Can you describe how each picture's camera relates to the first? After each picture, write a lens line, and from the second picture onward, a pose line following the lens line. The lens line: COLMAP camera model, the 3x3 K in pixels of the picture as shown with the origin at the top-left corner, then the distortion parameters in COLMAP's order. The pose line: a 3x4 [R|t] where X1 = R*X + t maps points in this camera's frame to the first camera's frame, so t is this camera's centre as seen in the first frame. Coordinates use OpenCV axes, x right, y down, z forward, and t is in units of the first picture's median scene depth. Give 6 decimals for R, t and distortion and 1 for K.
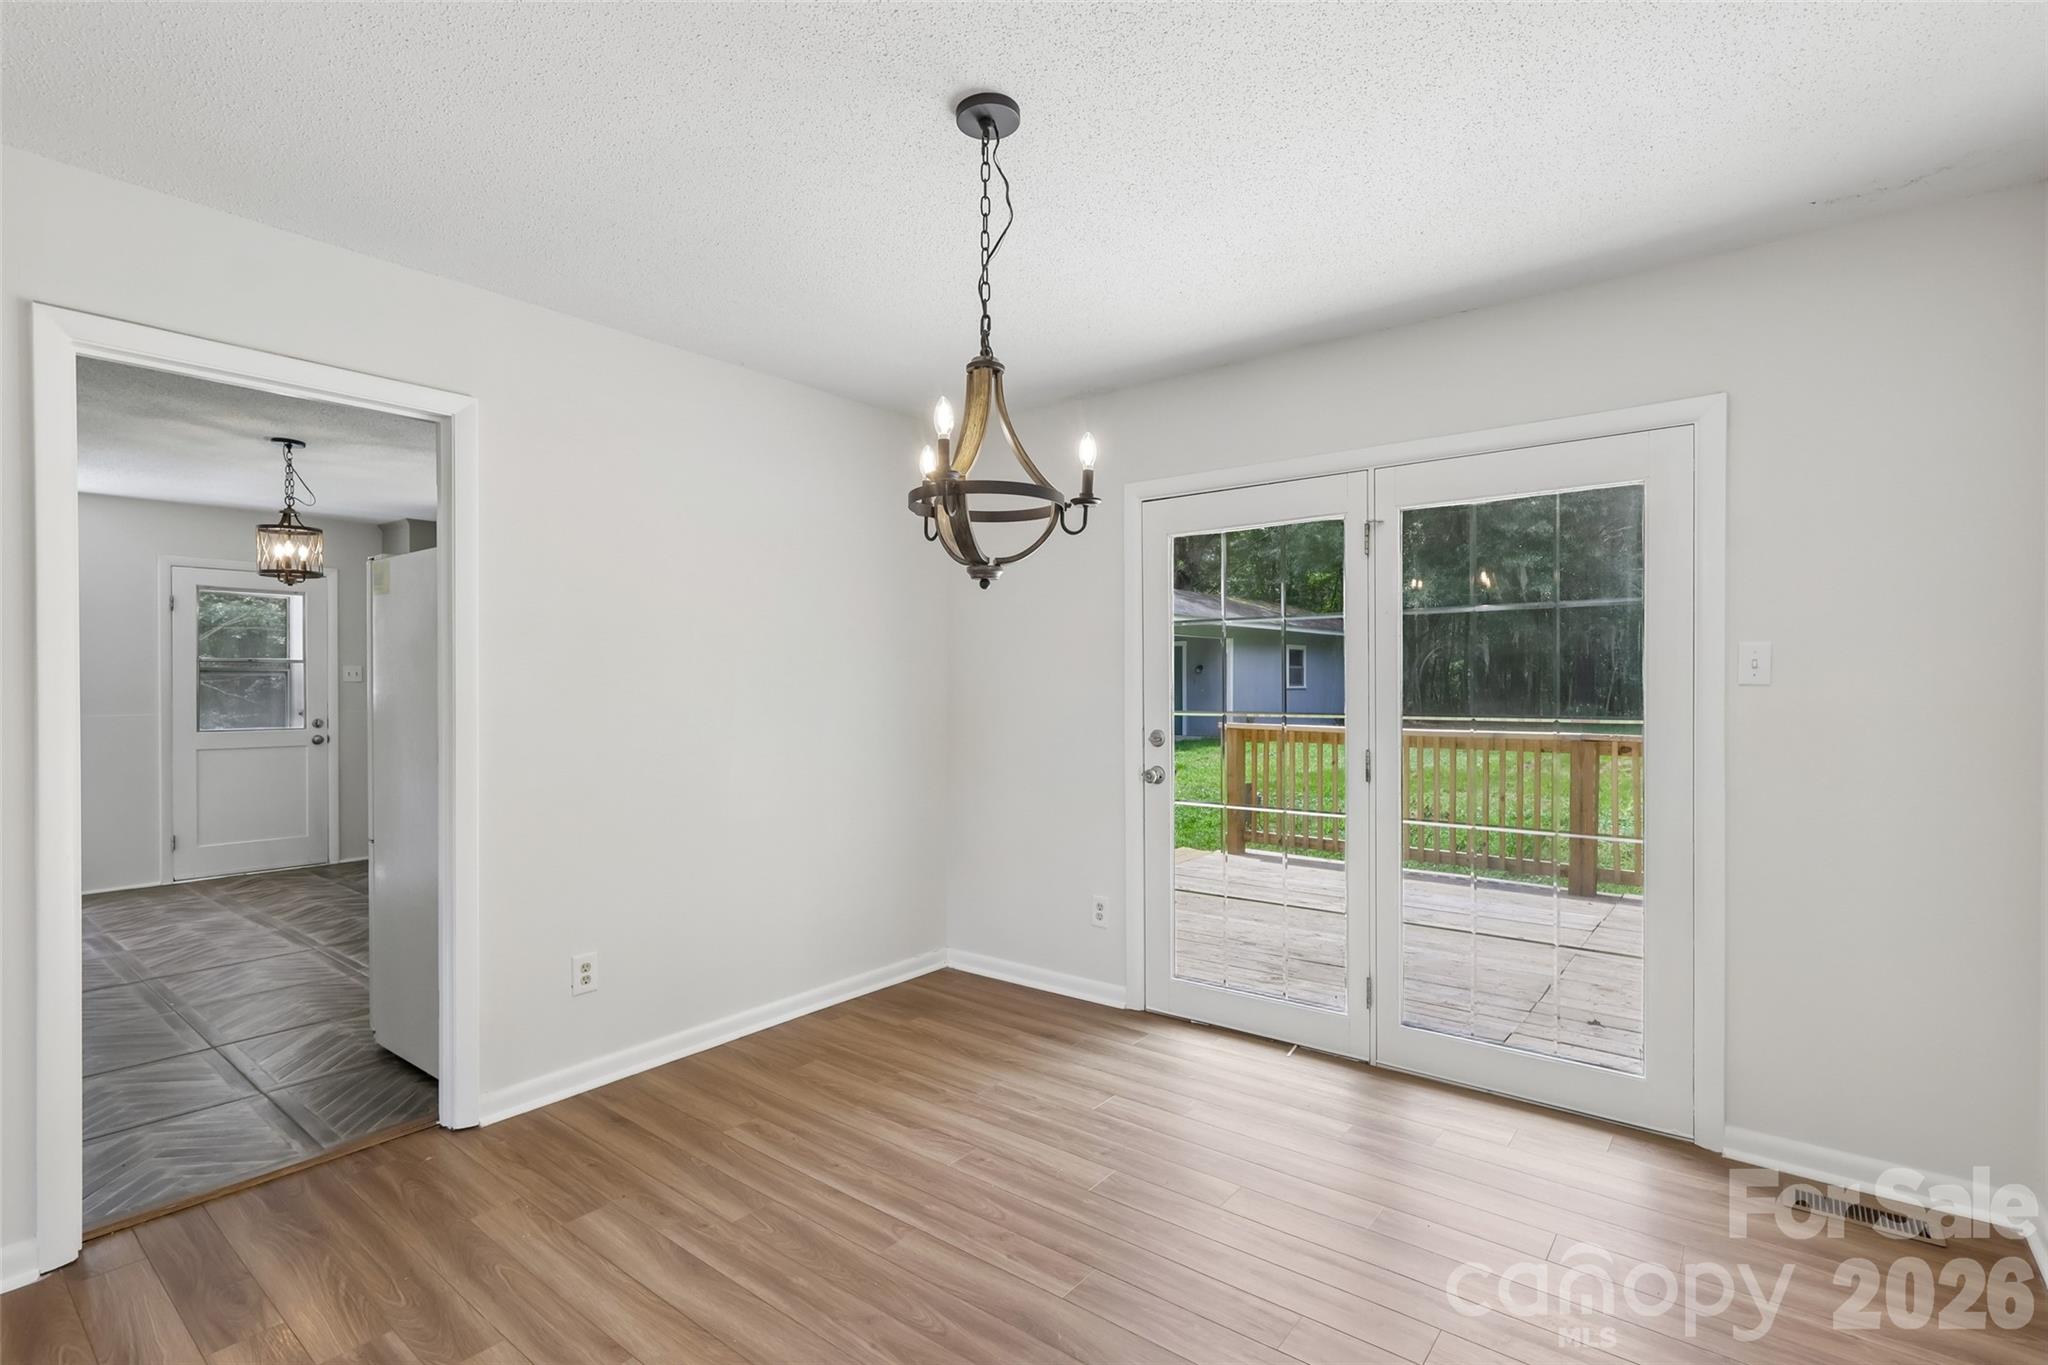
lens RADIAL K [[955.1, 0, 1031.9], [0, 955.1, 689.2], [0, 0, 1]] dist [0.000252, 0.001213]
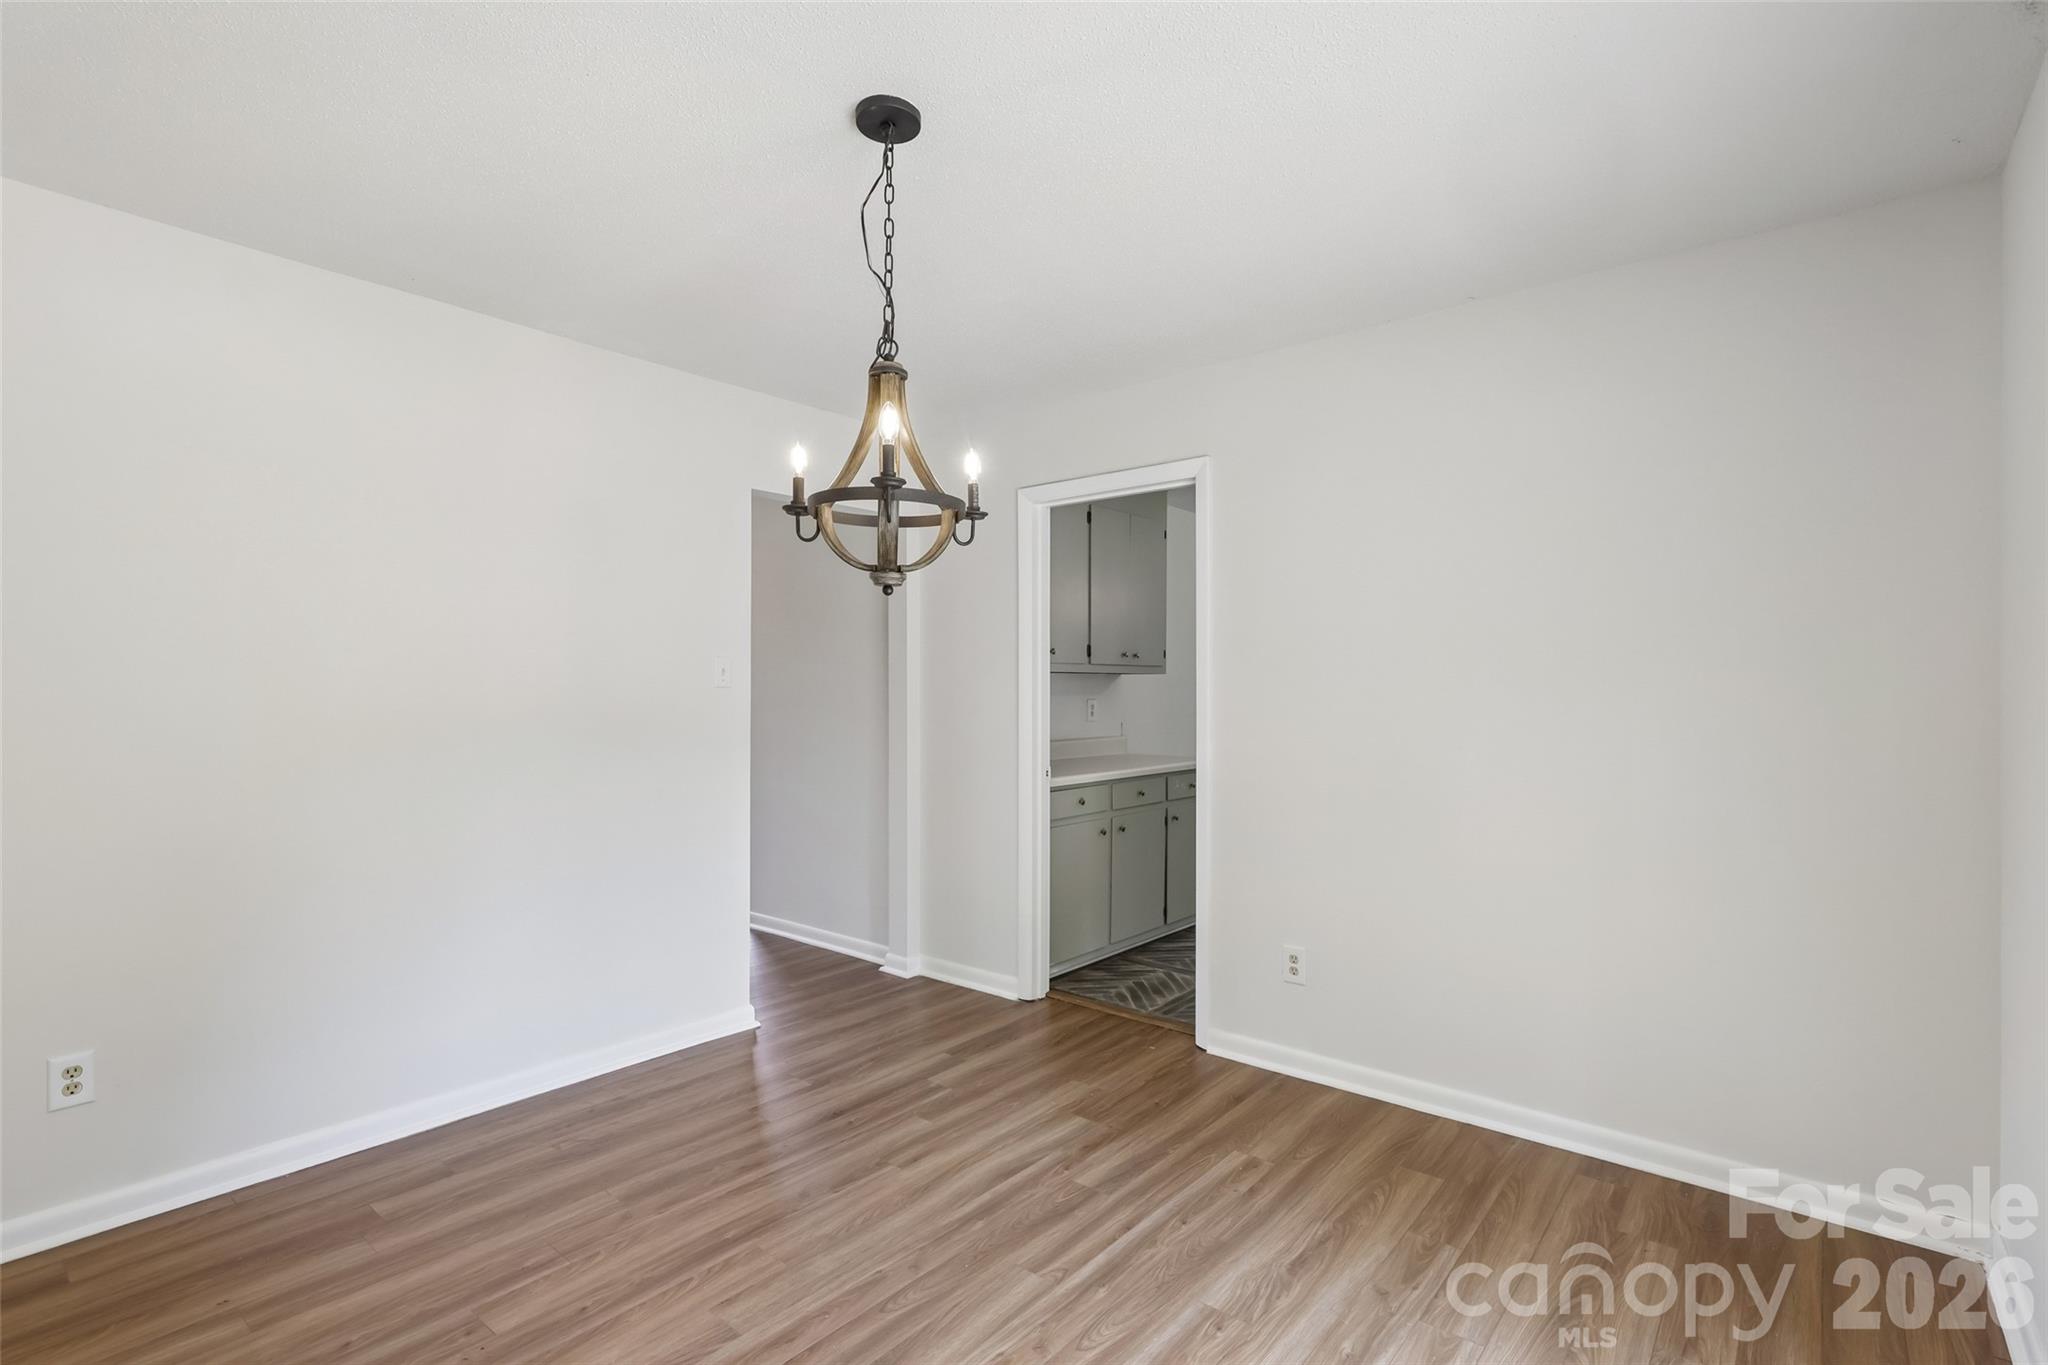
lens RADIAL K [[955.1, 0, 1020.9], [0, 955.1, 687.4], [0, 0, 1]] dist [0.000252, 0.001213]
pose [[-0.029198, 0.003969, -0.999566, 0.582269], [-0.004817, 0.999980, 0.004111, -0.009957], [0.999562, 0.004935, -0.029178, 0.719824]]
